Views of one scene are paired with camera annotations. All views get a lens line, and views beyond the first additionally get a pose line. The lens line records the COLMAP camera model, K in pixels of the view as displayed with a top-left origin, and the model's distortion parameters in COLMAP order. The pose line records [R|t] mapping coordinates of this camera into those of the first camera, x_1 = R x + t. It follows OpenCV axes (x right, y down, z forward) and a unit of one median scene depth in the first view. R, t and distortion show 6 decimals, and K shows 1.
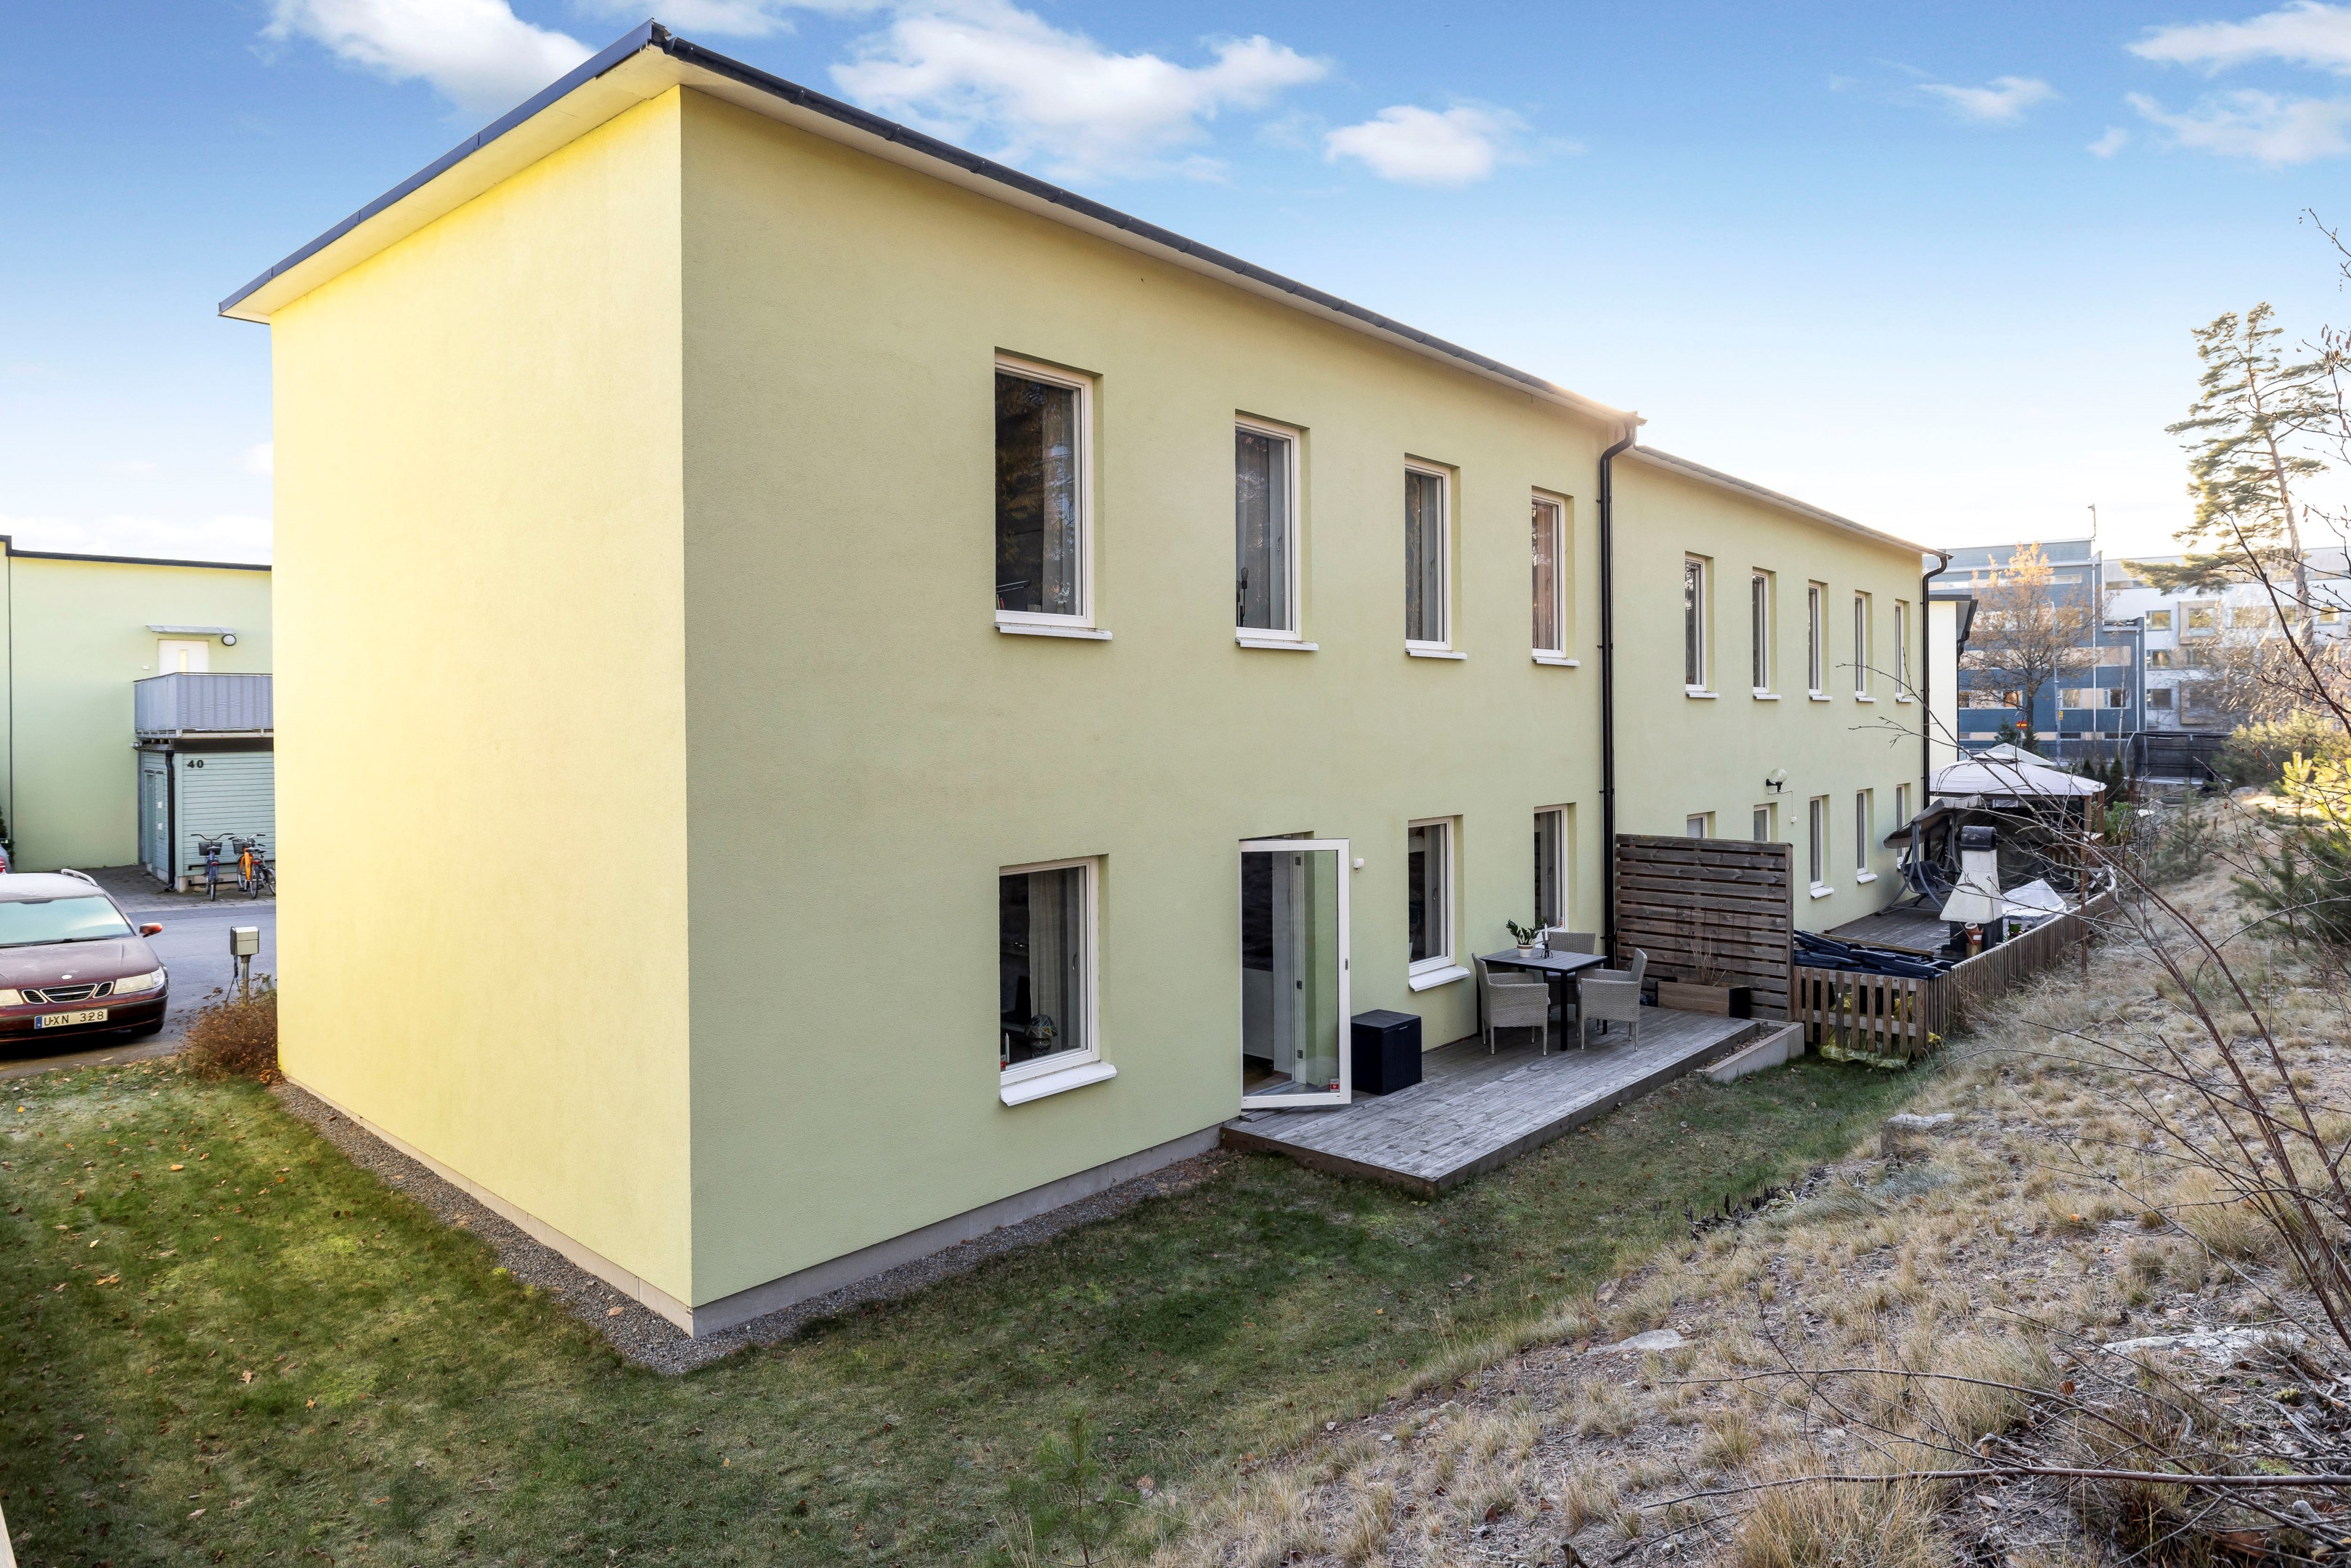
lens RADIAL K [[1357.6, 0, 1232.1], [0, 1357.6, 707.4], [0, 0, 1]] dist [-0.003662, 0.000695]
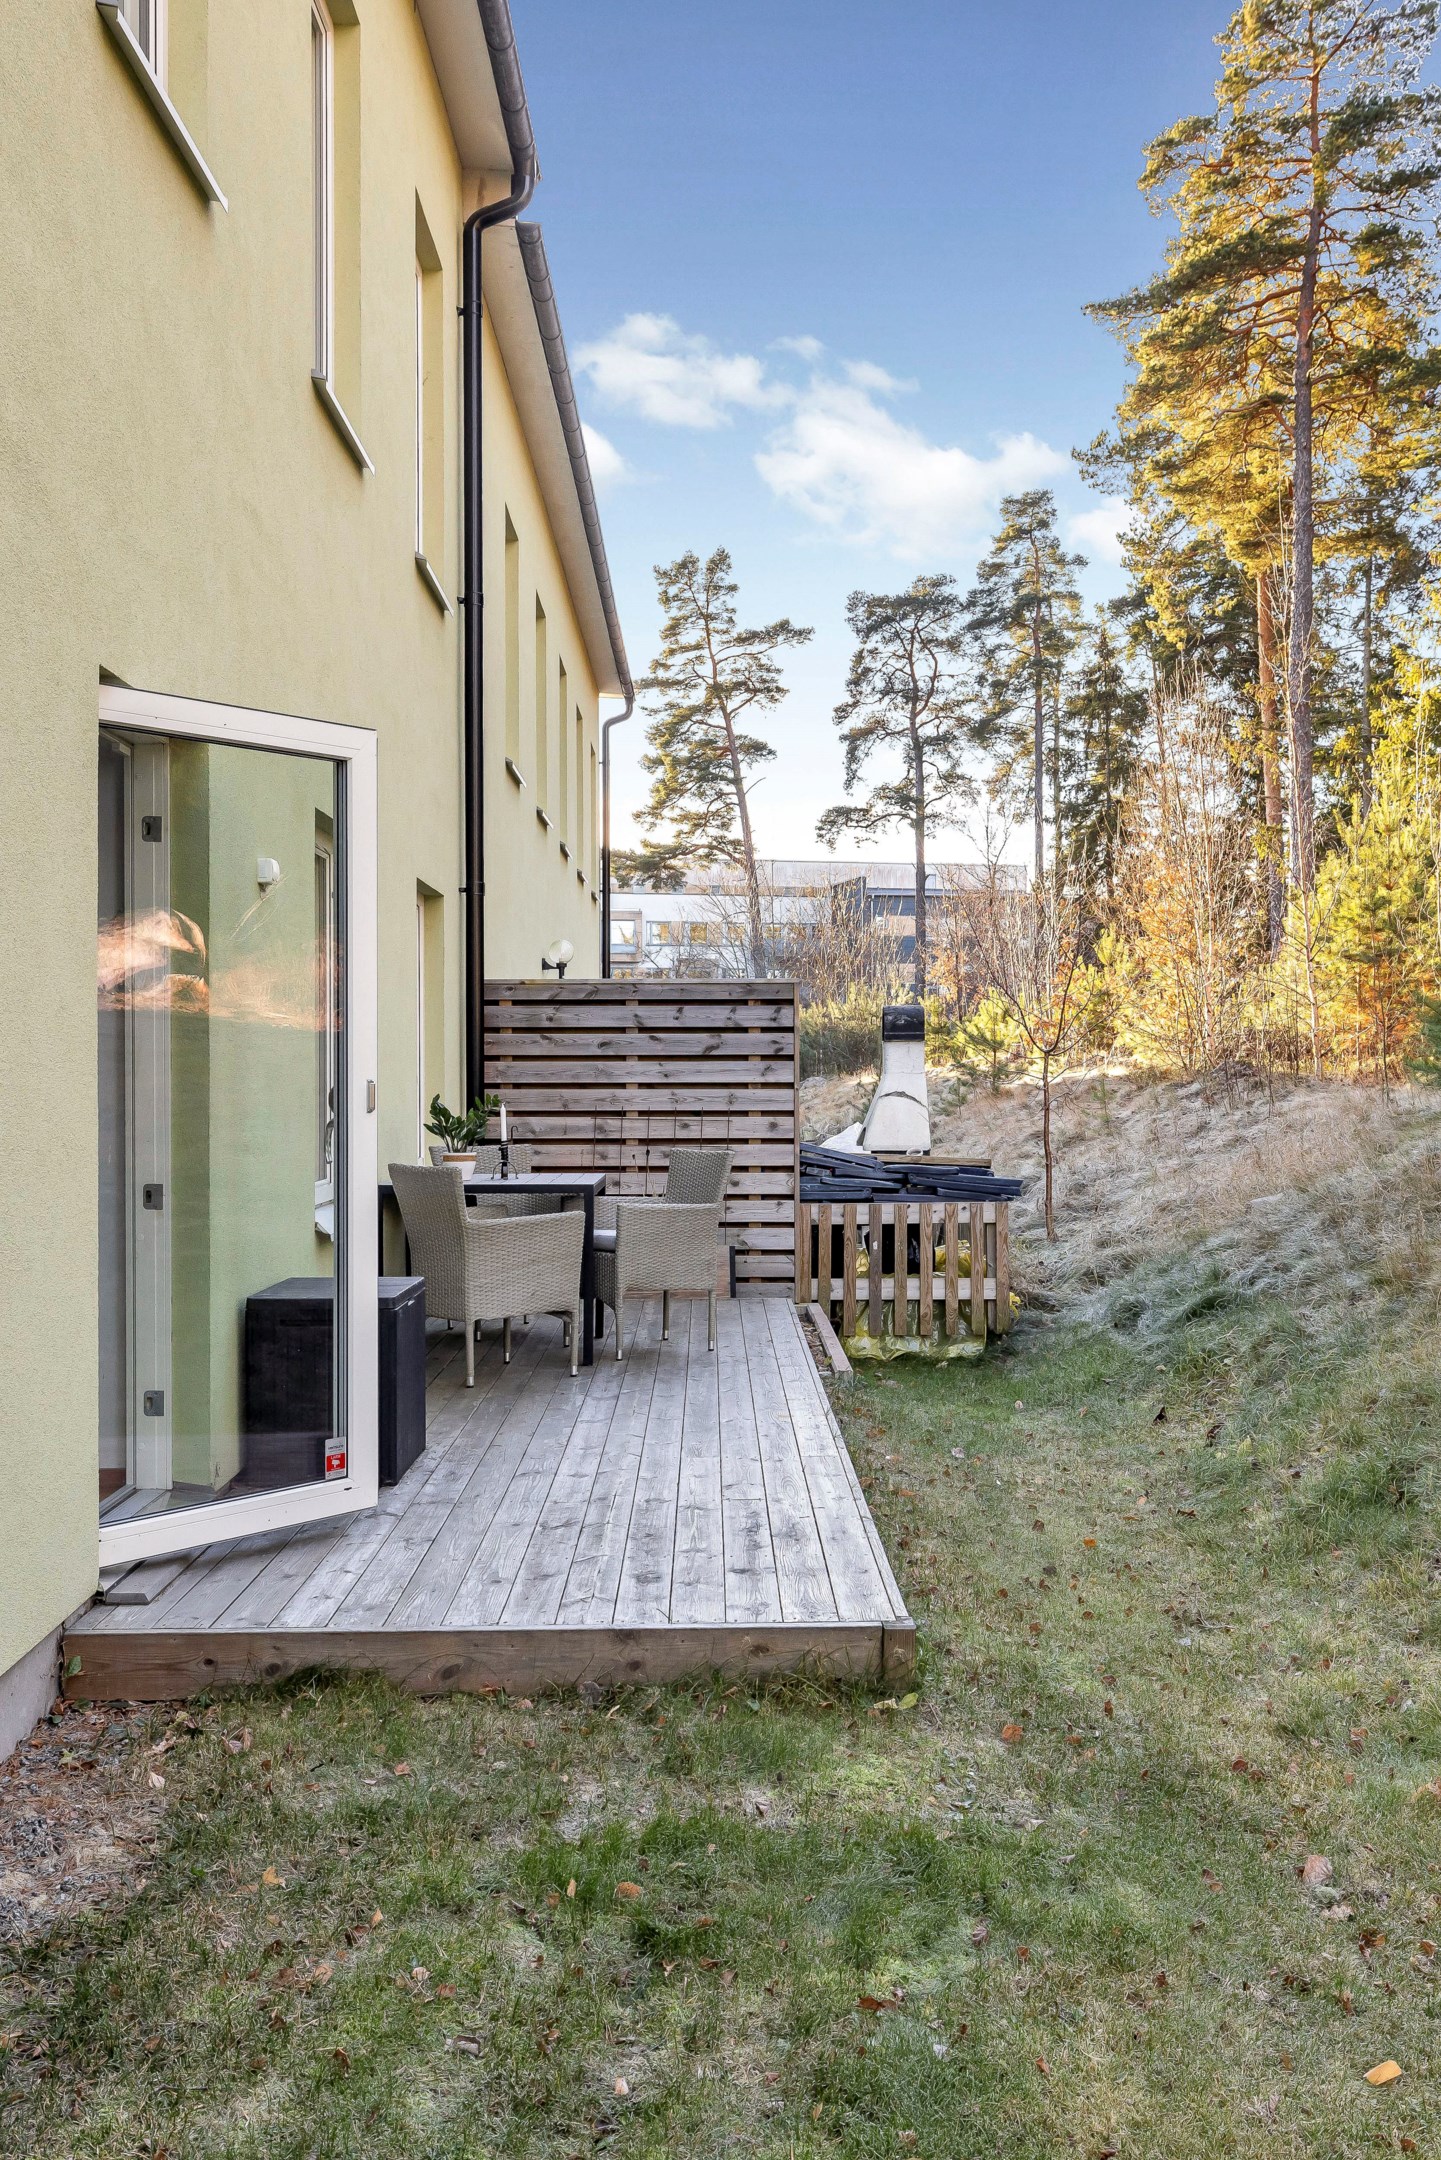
lens RADIAL K [[1896.2, 0, 724.3], [0, 1896.2, 1065.7], [0, 0, 1]] dist [-0.017347, 0.000593]
pose [[0.754703, 0.000884, 0.656066, -0.123120], [-0.000295, 0.999999, -0.001008, 0.139430], [-0.656067, 0.000568, 0.754703, 0.447434]]
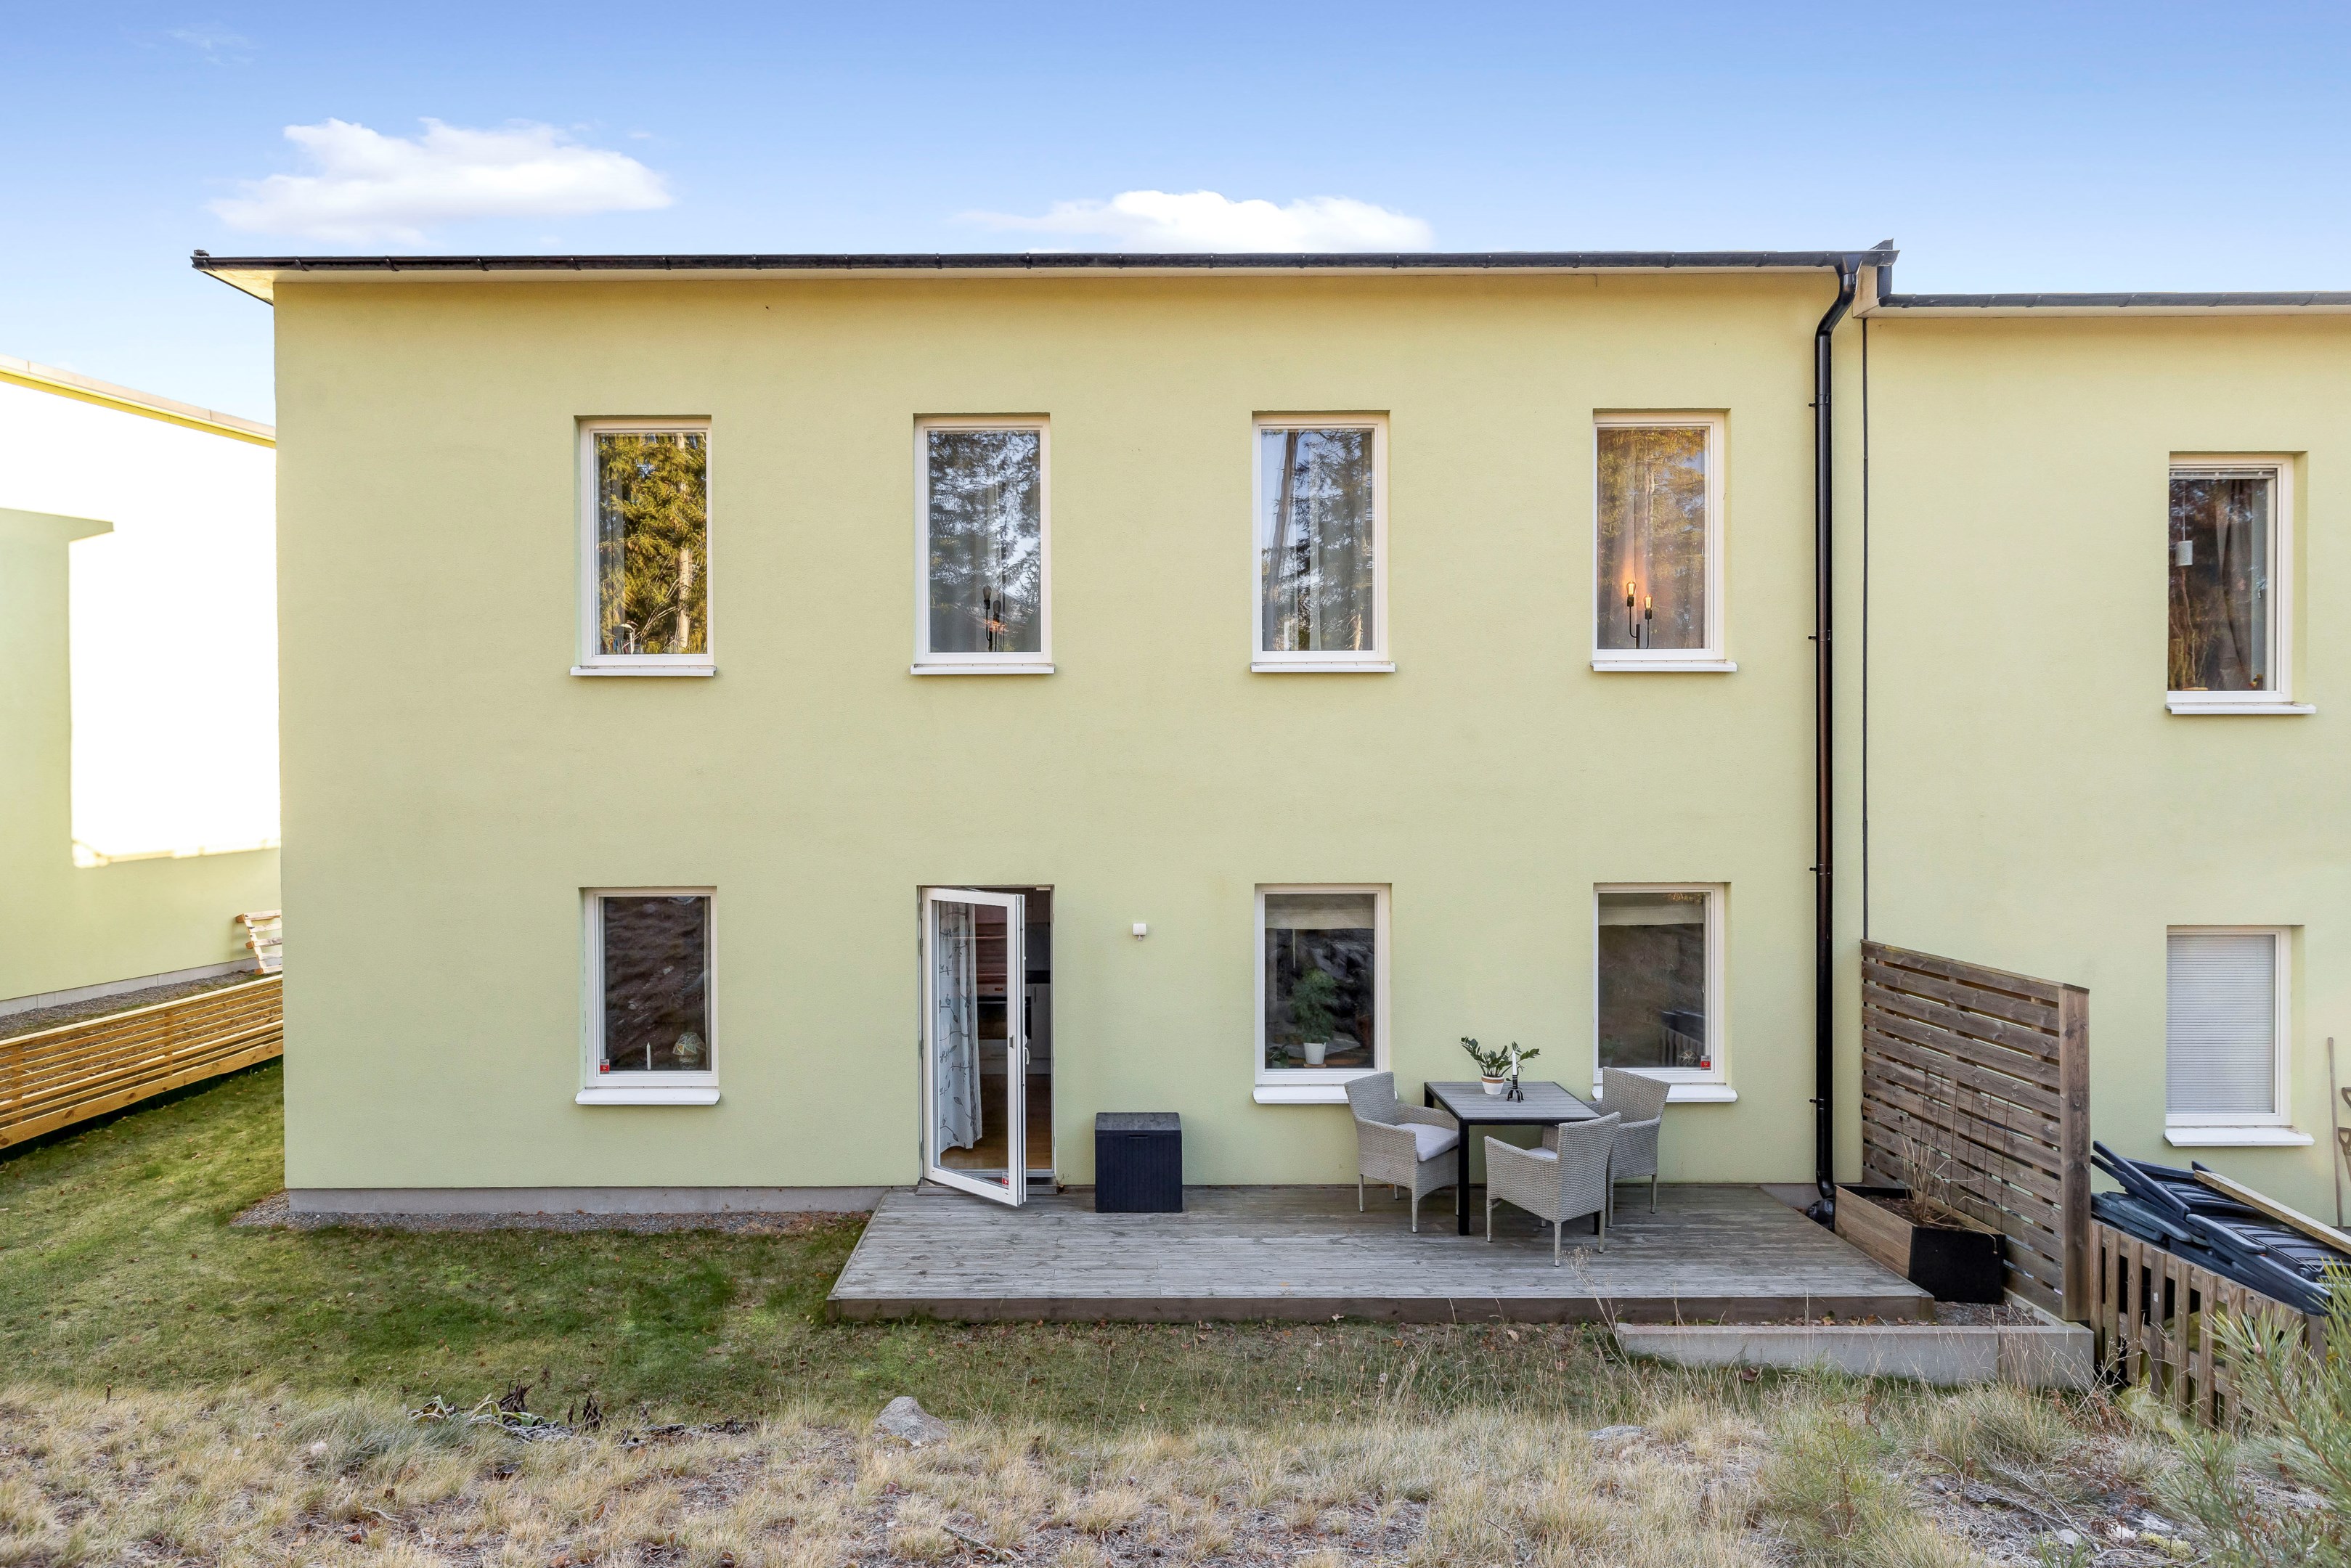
lens RADIAL K [[1199.4, 0, 1155.0], [0, 1199.4, 807.0], [0, 0, 1]] dist [0.001469, 0.000683]
pose [[0.650394, -0.001472, -0.759595, 0.546652], [0.004530, 0.999988, 0.001940, 0.032702], [0.759583, -0.004702, 0.650393, 0.446832]]
